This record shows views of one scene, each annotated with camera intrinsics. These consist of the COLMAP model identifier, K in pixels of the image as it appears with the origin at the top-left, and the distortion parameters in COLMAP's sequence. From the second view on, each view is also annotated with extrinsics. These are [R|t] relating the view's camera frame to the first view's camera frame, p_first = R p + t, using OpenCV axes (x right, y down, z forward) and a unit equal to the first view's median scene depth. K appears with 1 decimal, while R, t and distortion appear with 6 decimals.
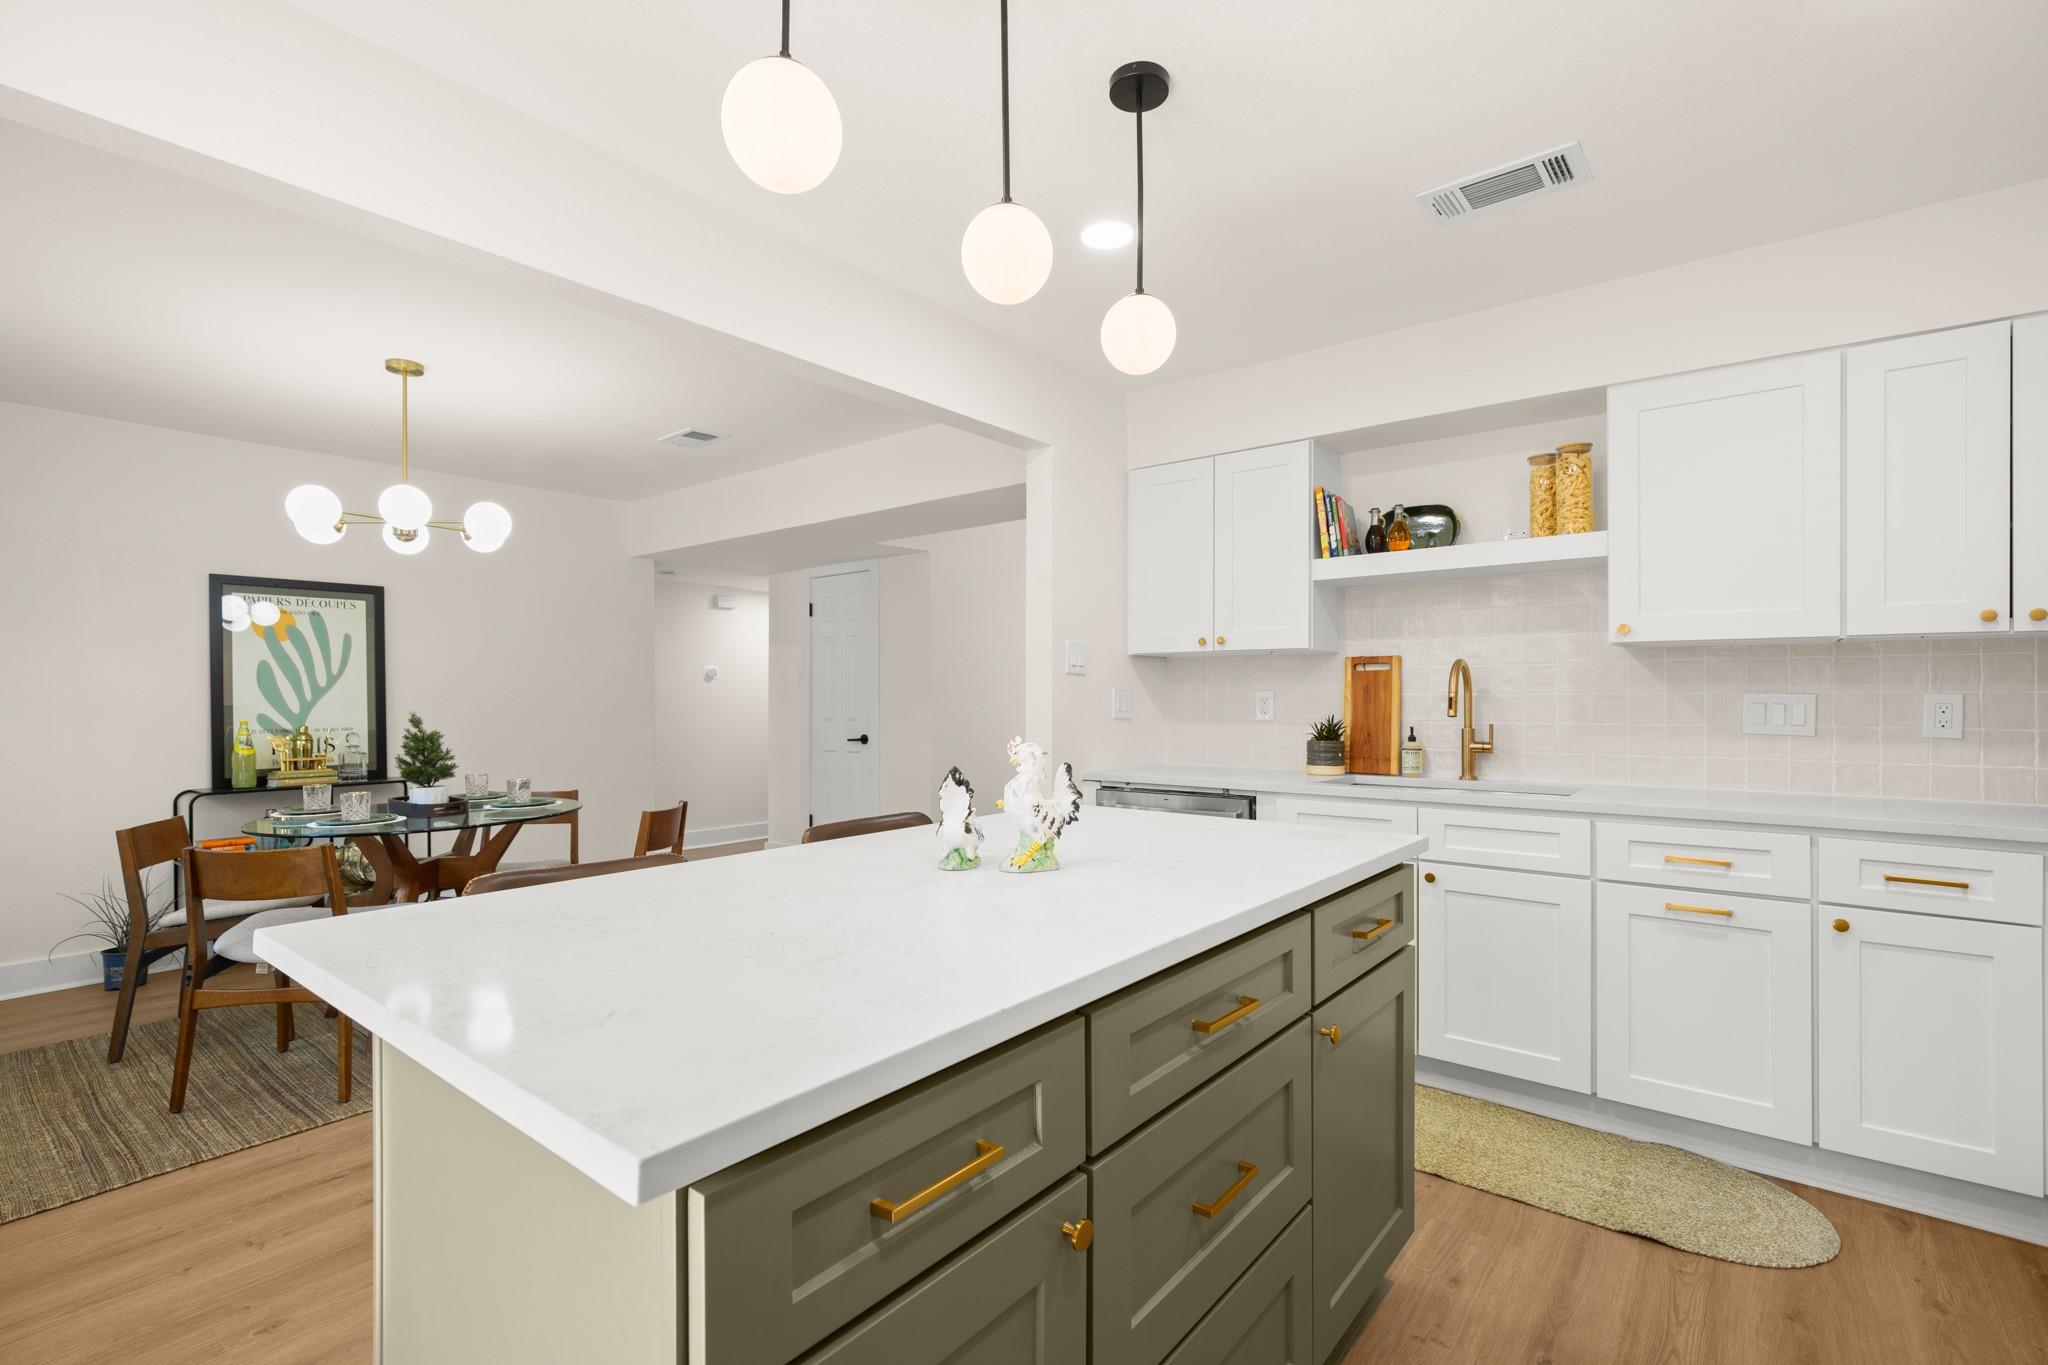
lens RADIAL K [[935.2, 0, 1030.0], [0, 935.2, 688.9], [0, 0, 1]] dist [0.017875, -0.000029]
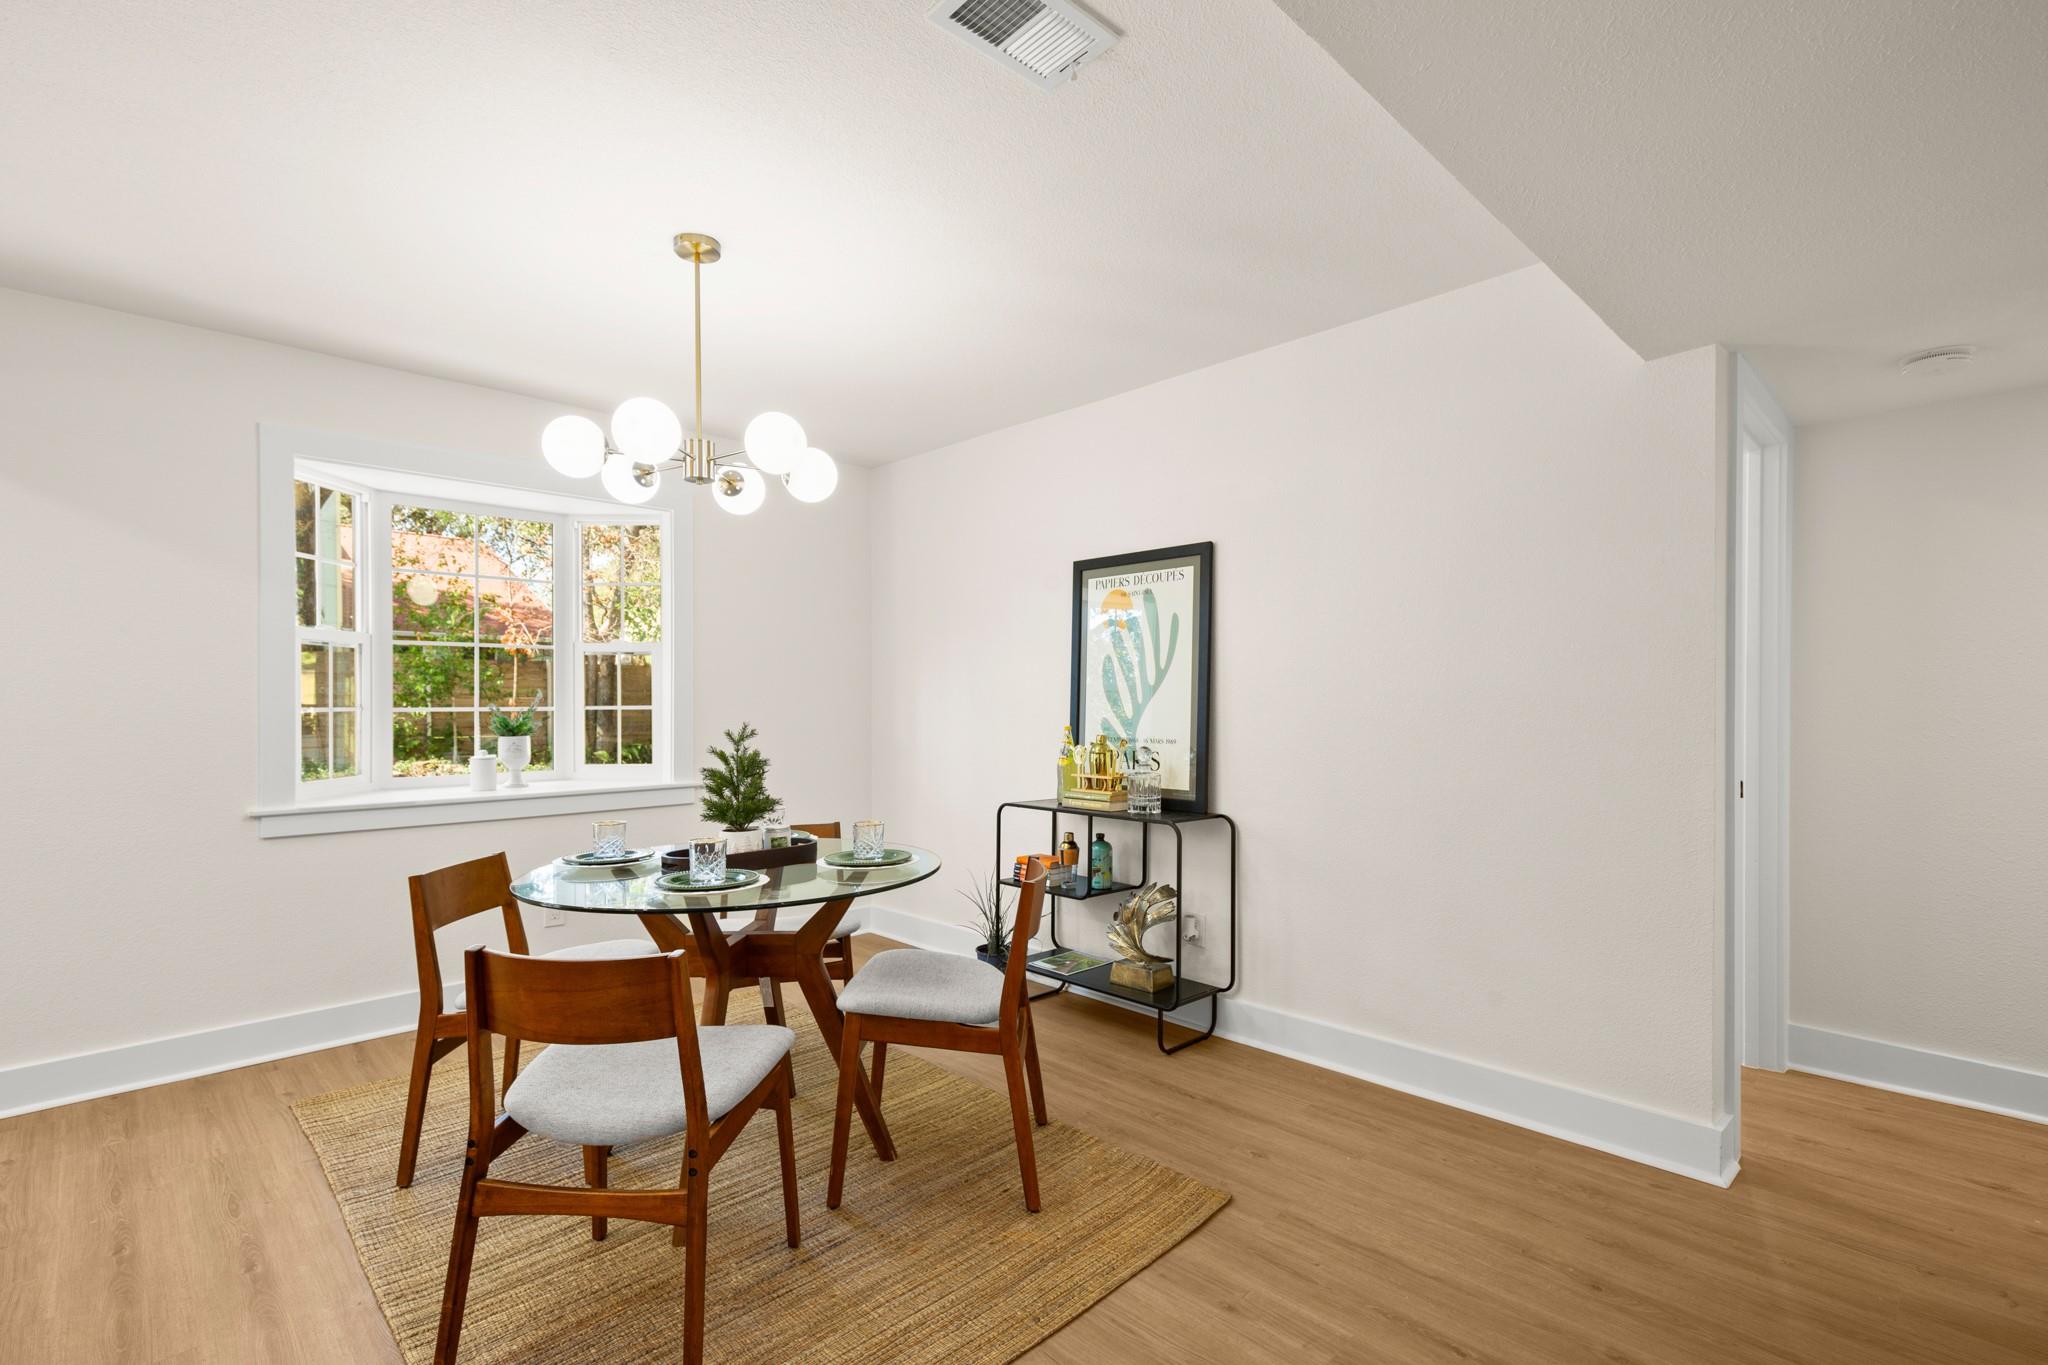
lens RADIAL K [[935.2, 0, 1031.7], [0, 935.2, 687.4], [0, 0, 1]] dist [0.017875, -0.000029]
pose [[-0.116808, -0.006712, -0.993132, 0.024290], [0.010091, 0.999918, -0.007945, 0.004907], [0.993103, -0.010950, -0.116730, 1.025668]]
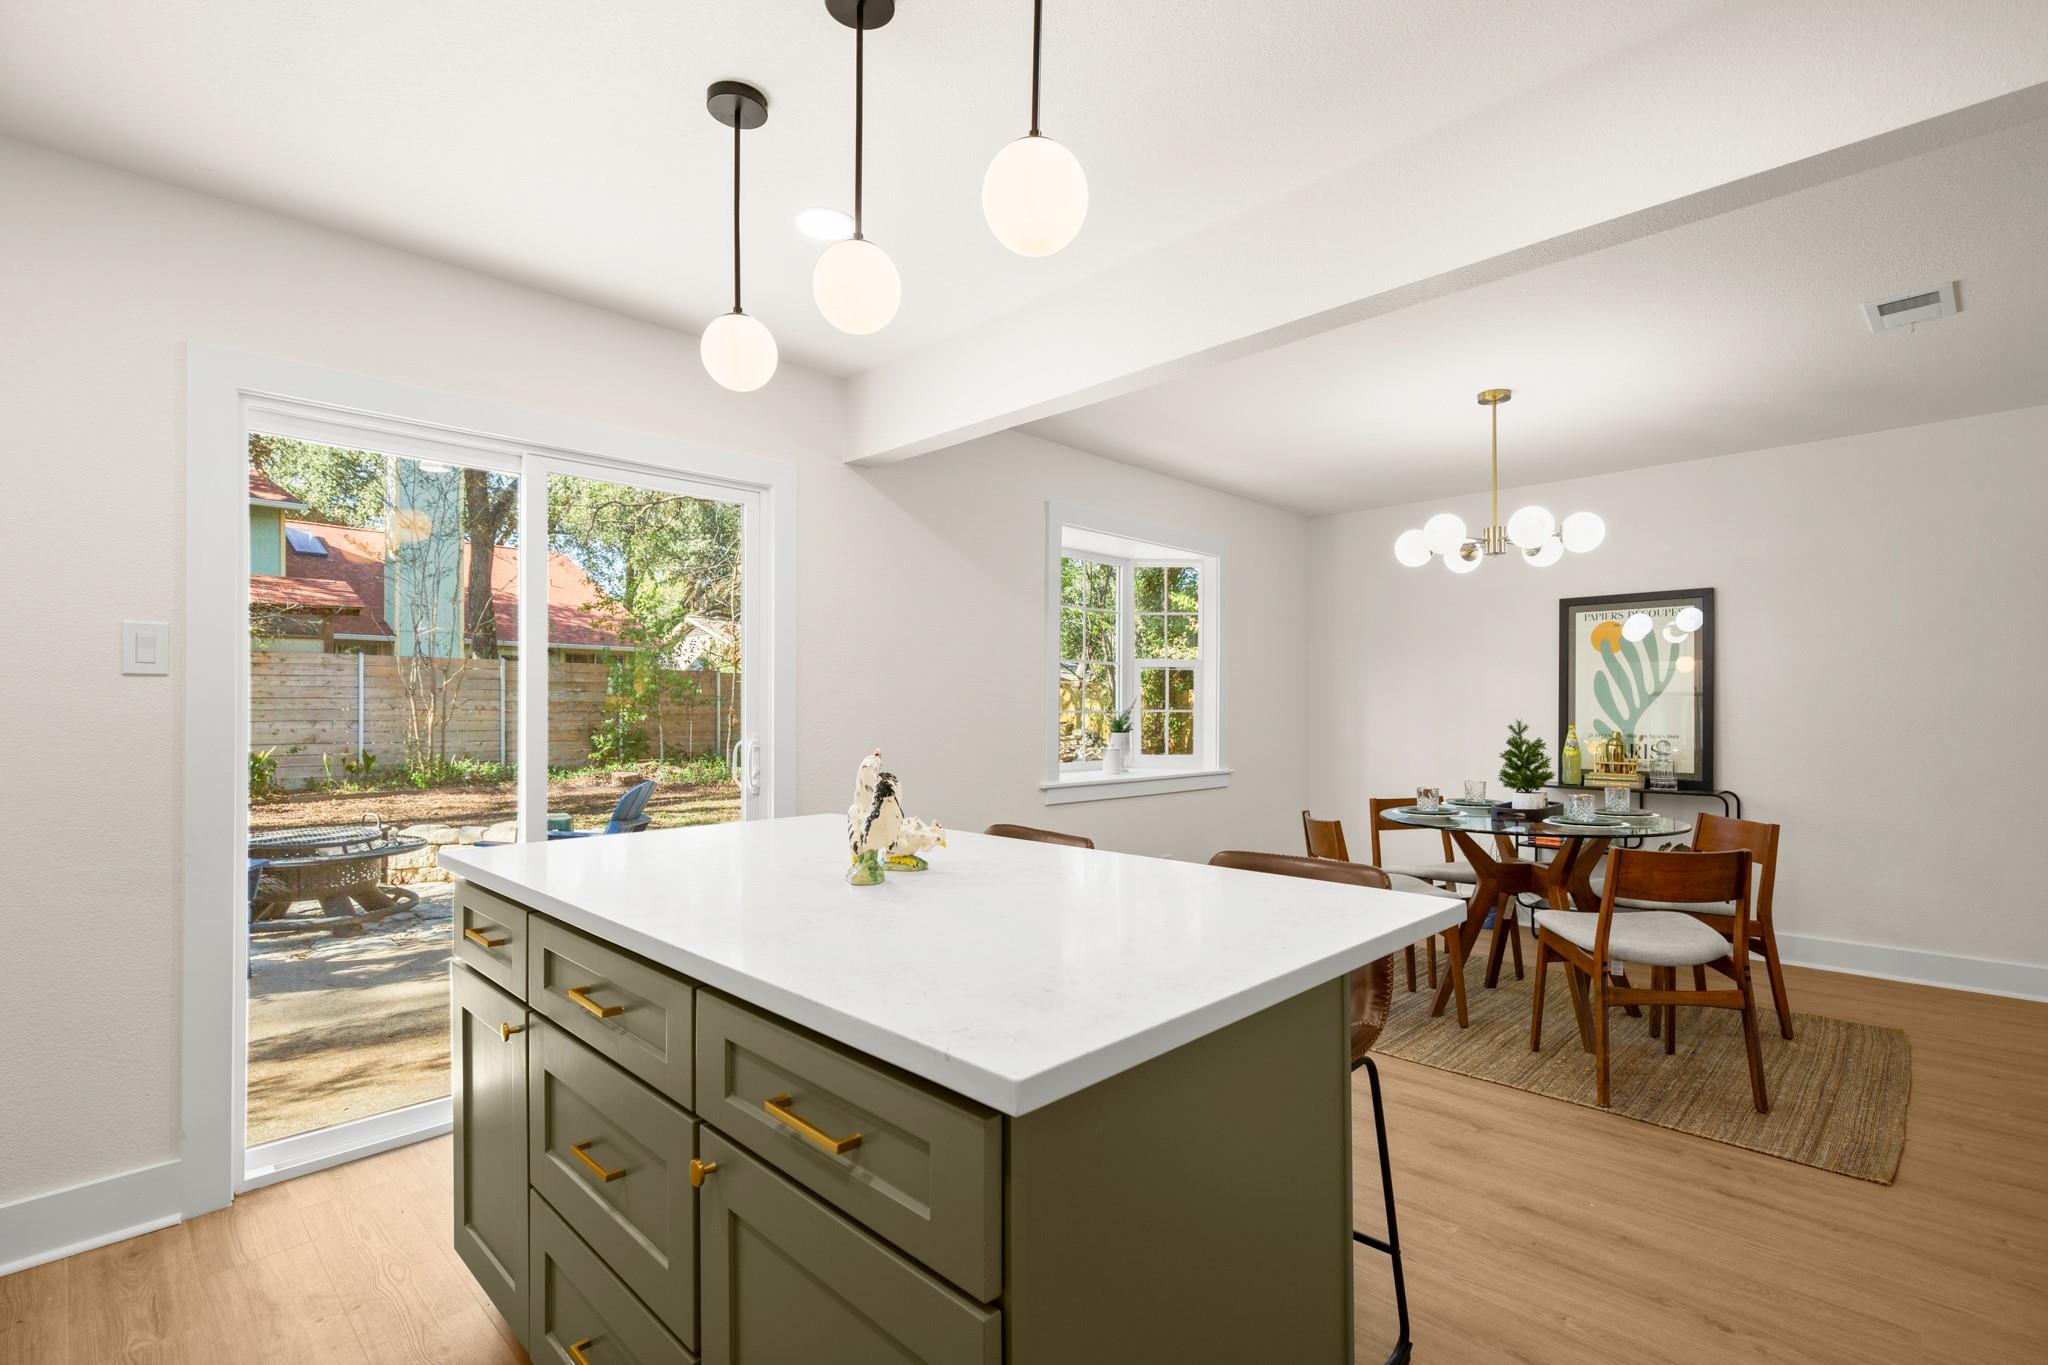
lens RADIAL K [[935.2, 0, 1053.4], [0, 935.2, 694.6], [0, 0, 1]] dist [0.017875, -0.000029]
pose [[-0.084337, -0.007133, -0.996412, 0.337675], [0.006690, 0.999948, -0.007724, 0.001631], [0.996415, -0.007317, -0.084285, 0.454415]]
